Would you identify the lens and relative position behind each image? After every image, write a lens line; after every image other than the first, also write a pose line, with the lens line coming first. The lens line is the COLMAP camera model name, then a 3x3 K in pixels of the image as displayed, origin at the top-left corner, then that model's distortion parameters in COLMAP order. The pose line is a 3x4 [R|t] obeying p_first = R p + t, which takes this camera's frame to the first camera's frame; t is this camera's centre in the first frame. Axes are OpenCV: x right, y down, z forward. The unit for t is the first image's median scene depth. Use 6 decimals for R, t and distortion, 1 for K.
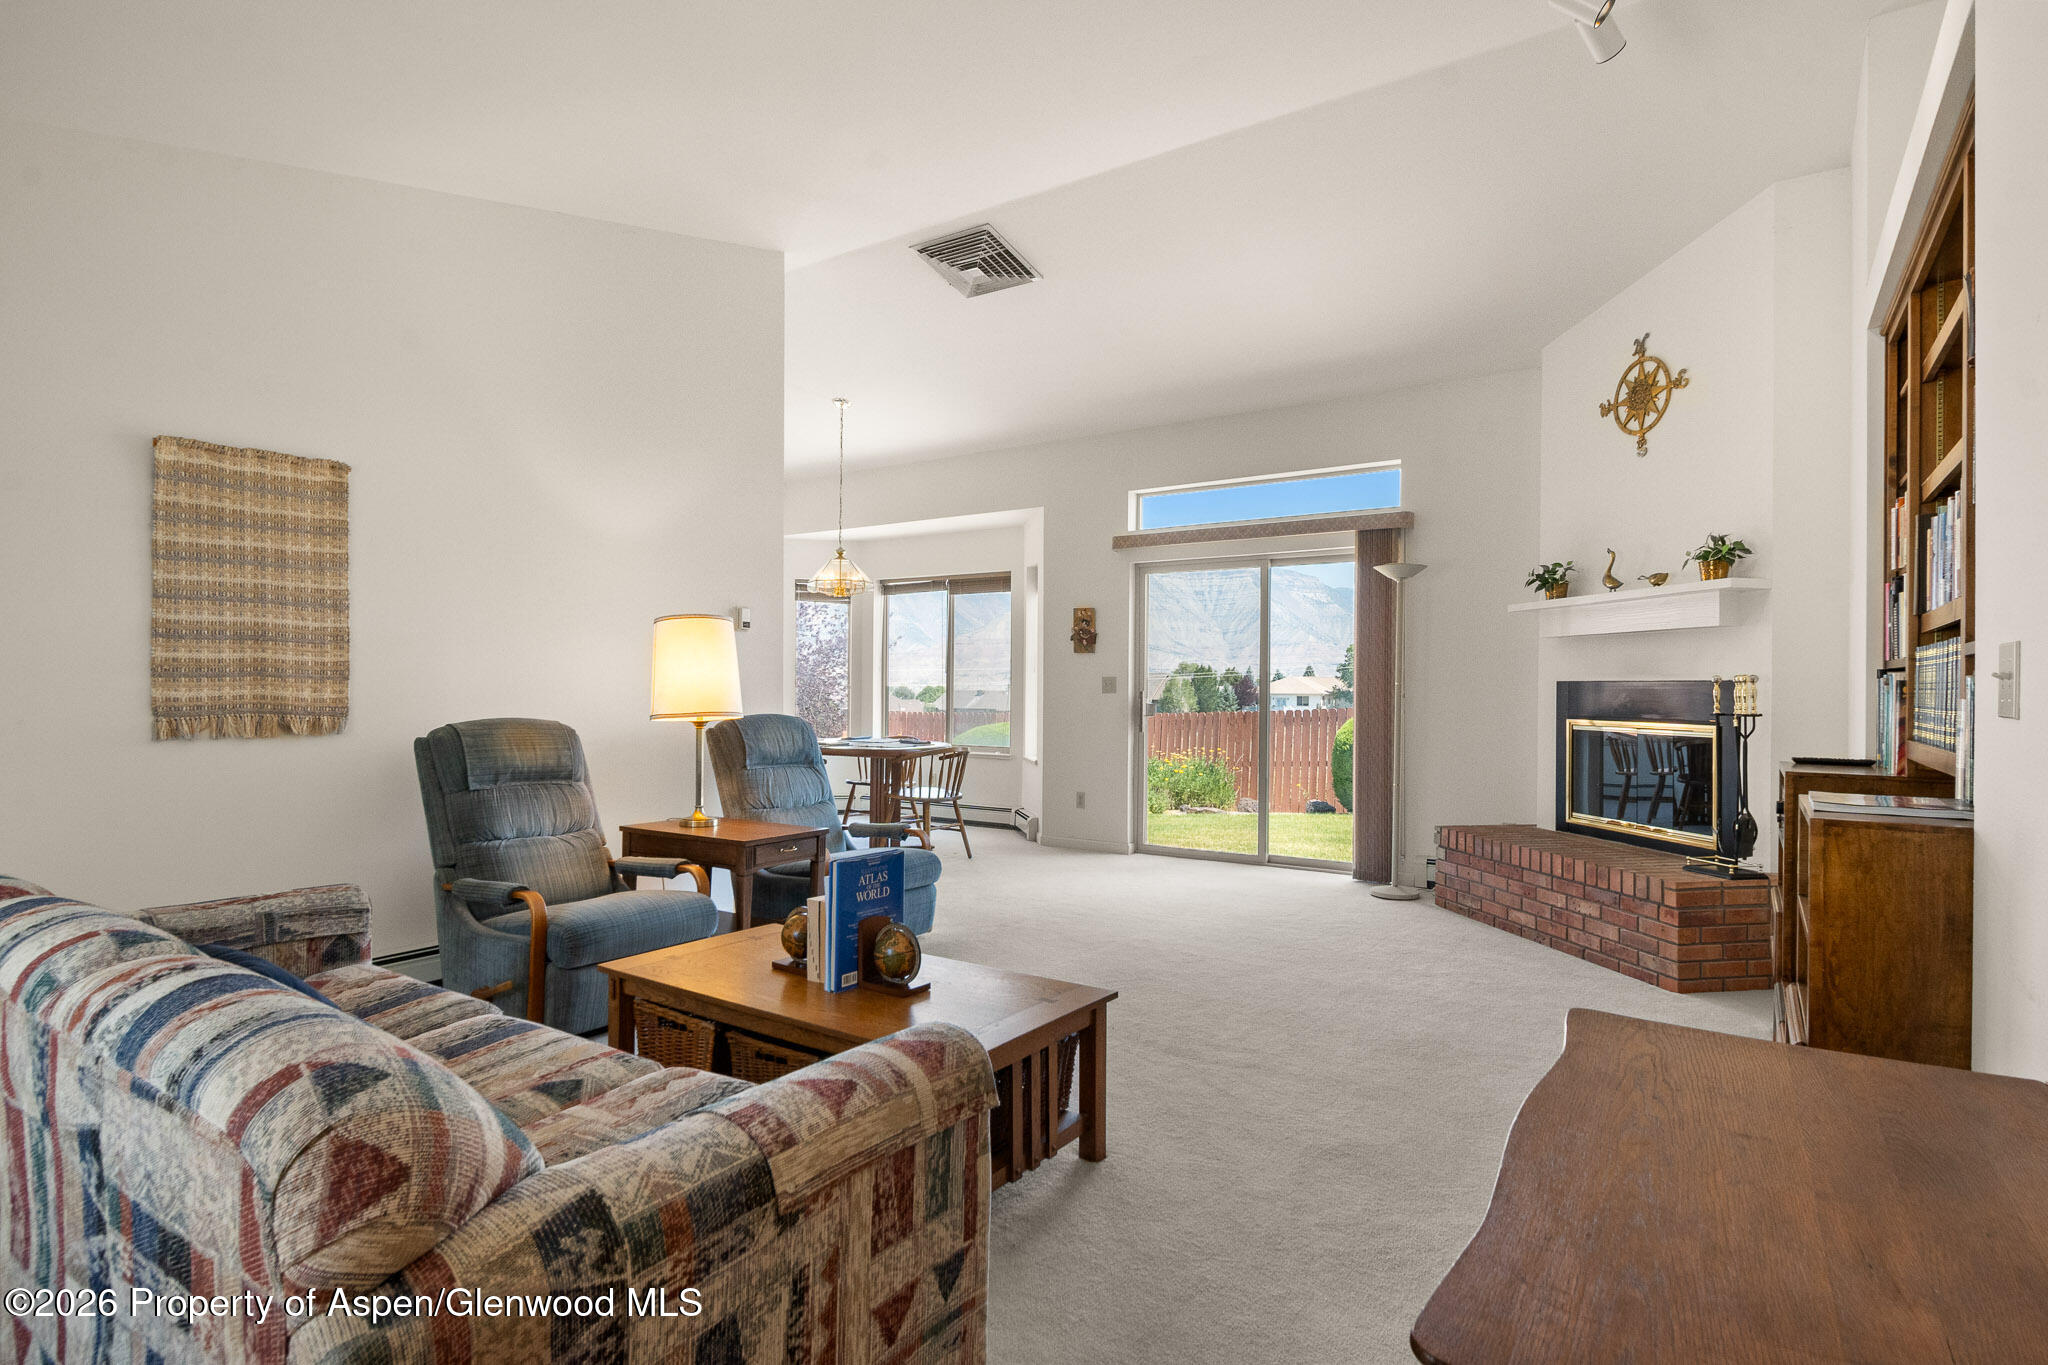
lens RADIAL K [[1057.0, 0, 1010.6], [0, 1057.0, 697.6], [0, 0, 1]] dist [0.000656, -0.000287]
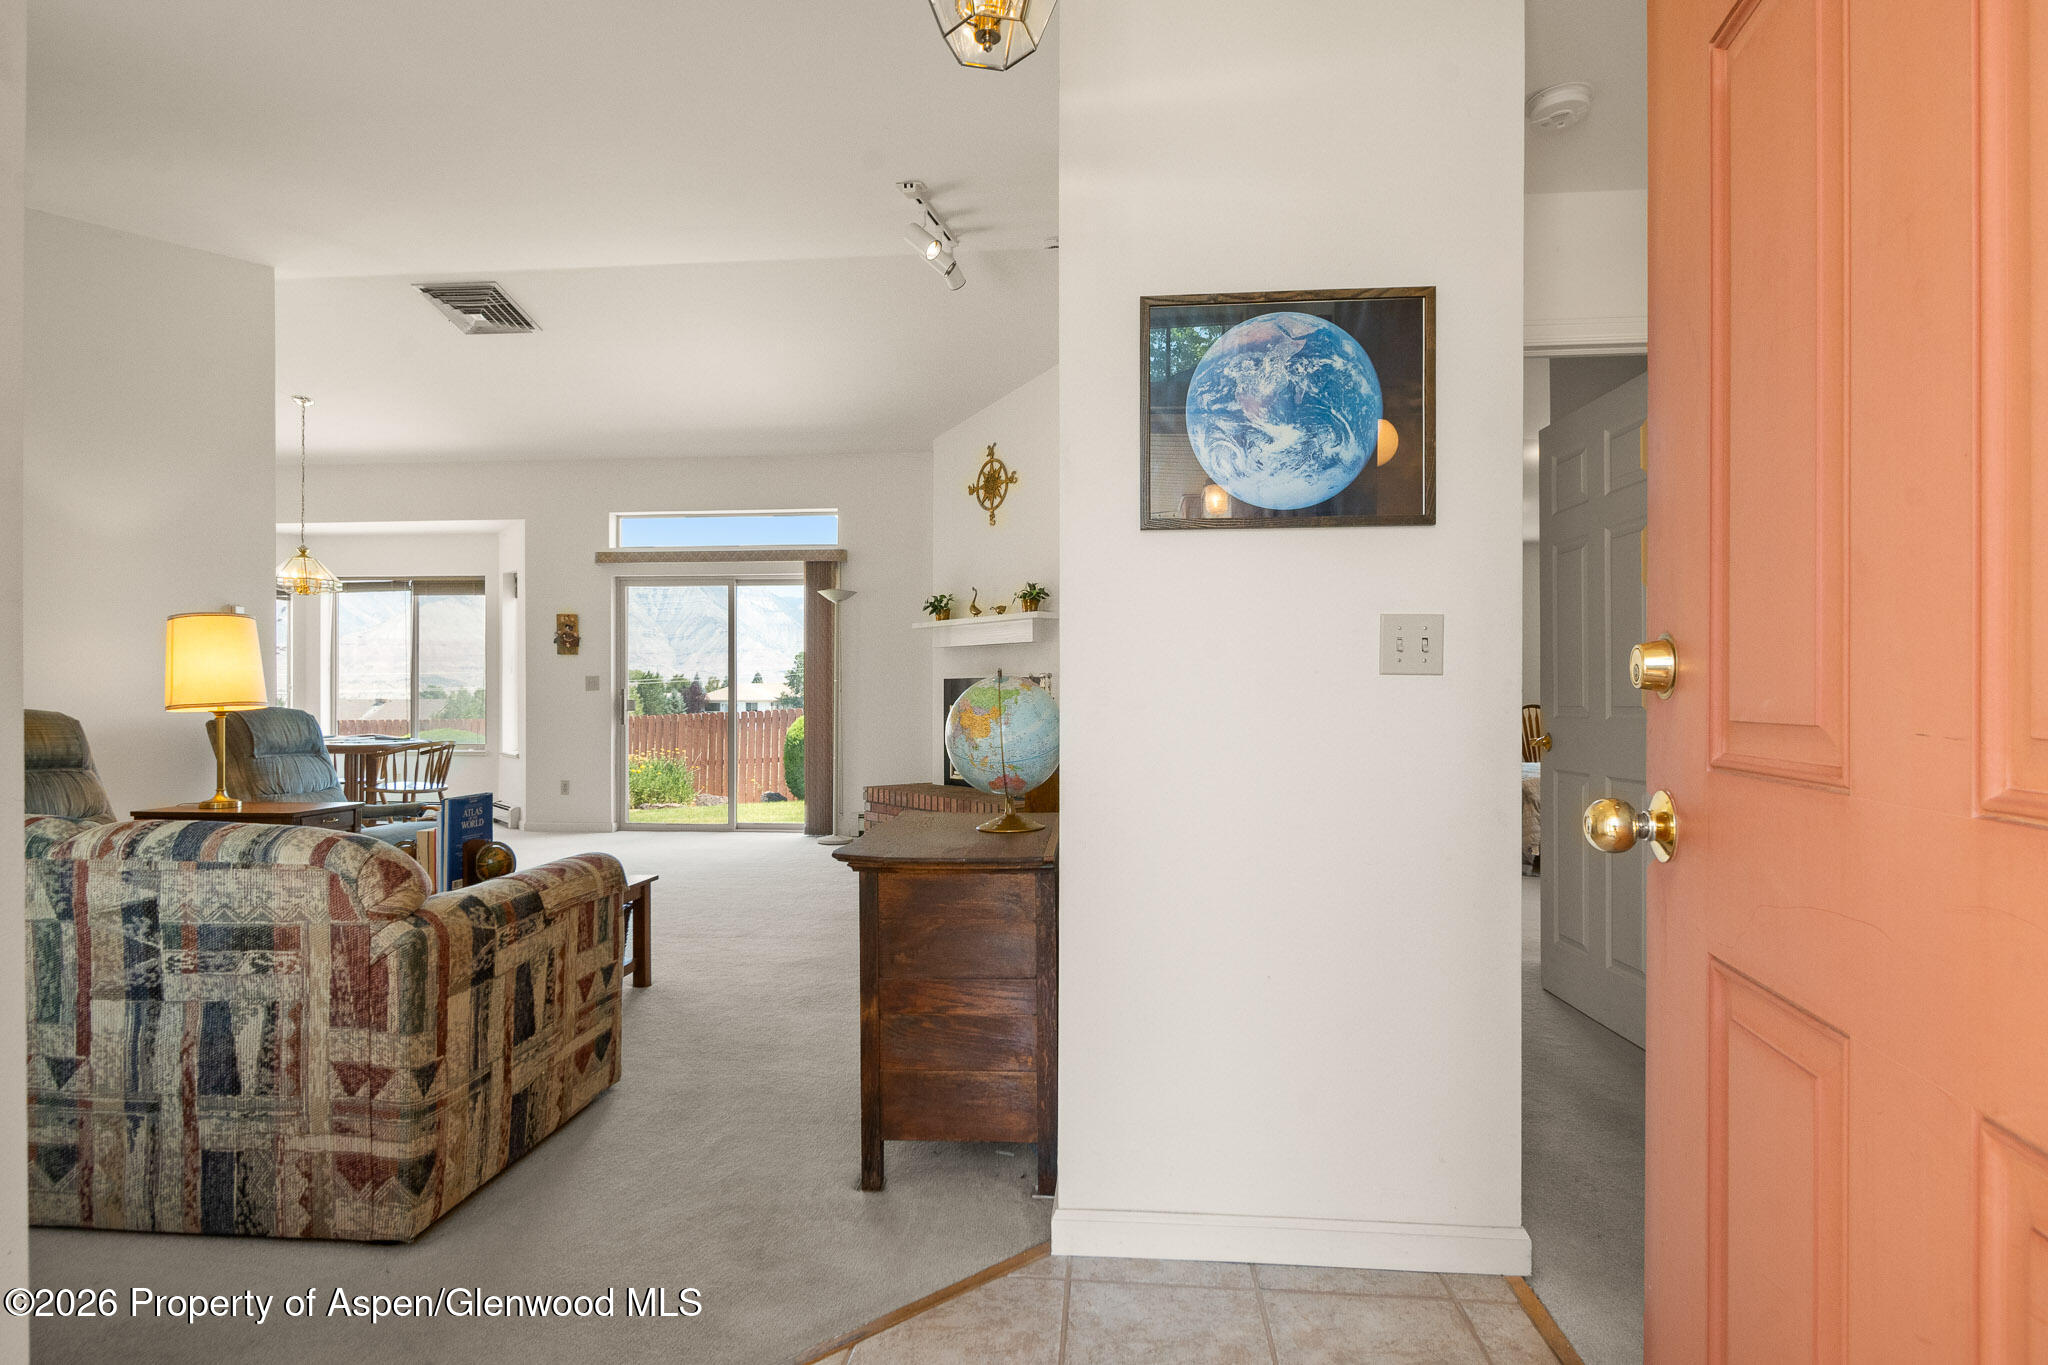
lens RADIAL K [[1057.0, 0, 1010.6], [0, 1057.0, 697.6], [0, 0, 1]] dist [0.000656, -0.000287]
pose [[0.872421, -0.005934, 0.488720, -0.091413], [0.009057, 0.999951, -0.004028, 0.015656], [-0.488672, 0.007941, 0.872432, -0.265099]]
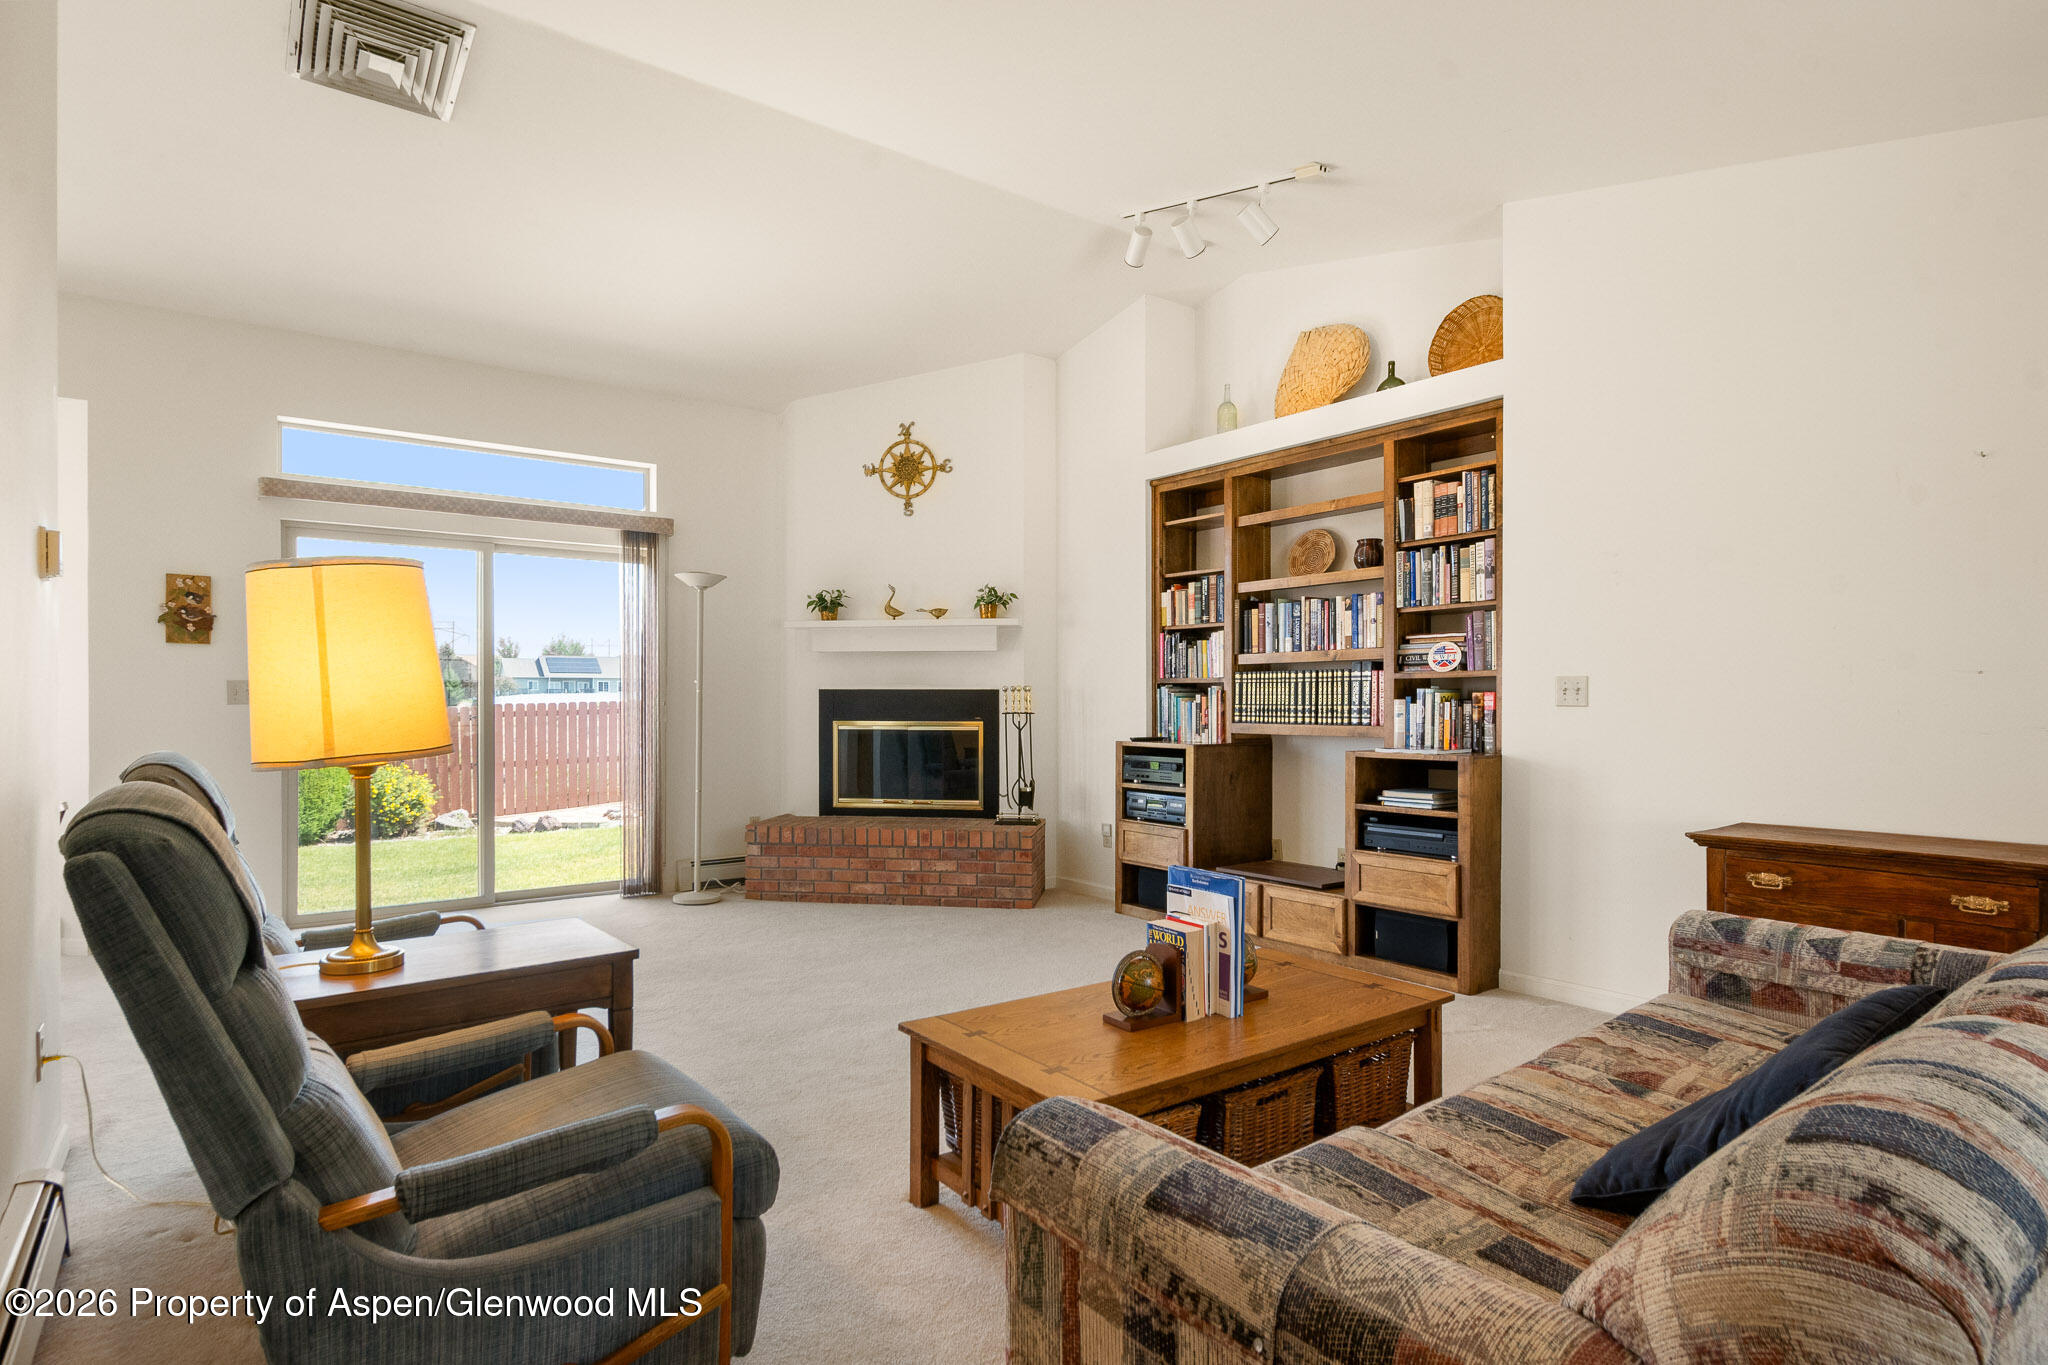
lens RADIAL K [[1061.7, 0, 1018.6], [0, 1061.7, 716.6], [0, 0, 1]] dist [0.001476, -0.000185]
pose [[0.308378, -0.023578, 0.950972, -0.541224], [0.010111, 0.999718, 0.021508, -0.008313], [-0.951210, 0.002982, 0.308529, 0.422636]]
